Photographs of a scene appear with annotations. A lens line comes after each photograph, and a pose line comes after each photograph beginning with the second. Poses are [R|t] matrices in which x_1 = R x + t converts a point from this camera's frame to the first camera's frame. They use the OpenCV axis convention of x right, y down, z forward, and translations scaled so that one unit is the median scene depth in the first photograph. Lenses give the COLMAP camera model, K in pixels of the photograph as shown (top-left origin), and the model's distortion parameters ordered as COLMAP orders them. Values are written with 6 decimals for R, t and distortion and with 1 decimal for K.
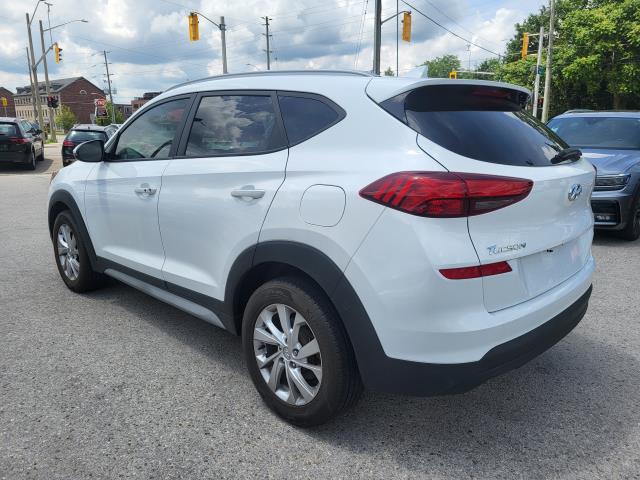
lens RADIAL K [[485.2, 0, 320.0], [0, 485.2, 229.8], [0, 0, 1]] dist [0.033741, -0.006473]
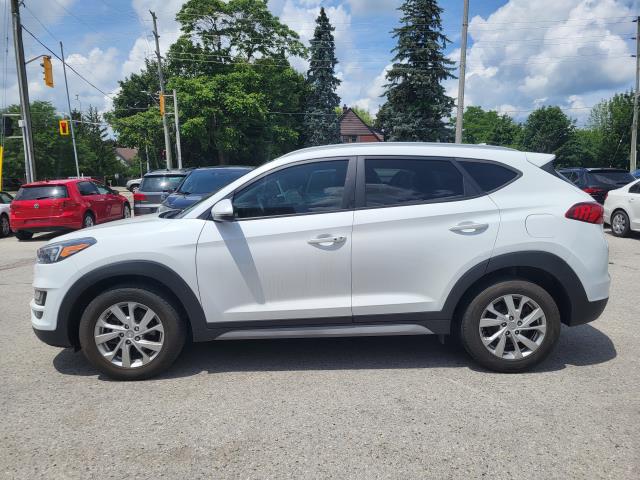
lens RADIAL K [[484.4, 0, 316.2], [0, 484.4, 242.5], [0, 0, 1]] dist [0.034842, -0.005518]
pose [[0.709473, -0.107978, 0.696411, -0.972663], [0.159748, 0.987110, -0.009693, -0.057983], [-0.686388, 0.118127, 0.717578, 0.179621]]
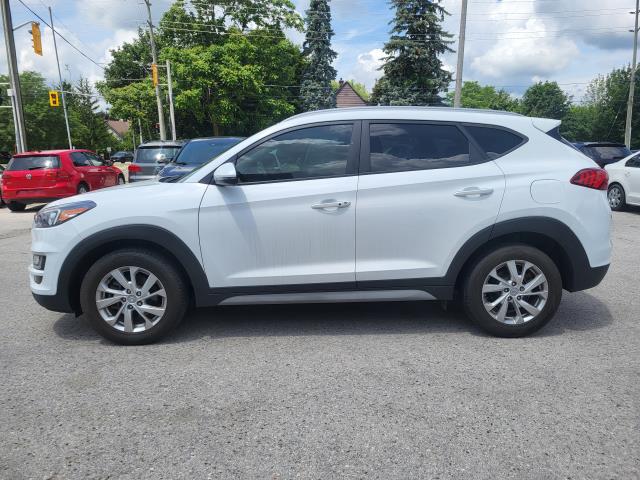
lens RADIAL K [[483.1, 0, 320.0], [0, 483.1, 240.0], [0, 0, 1]] dist [0.037640, -0.006621]
pose [[0.697130, -0.136204, 0.703888, -0.980294], [0.155185, 0.987180, 0.037326, -0.039660], [-0.699948, 0.083211, 0.709330, 0.201561]]
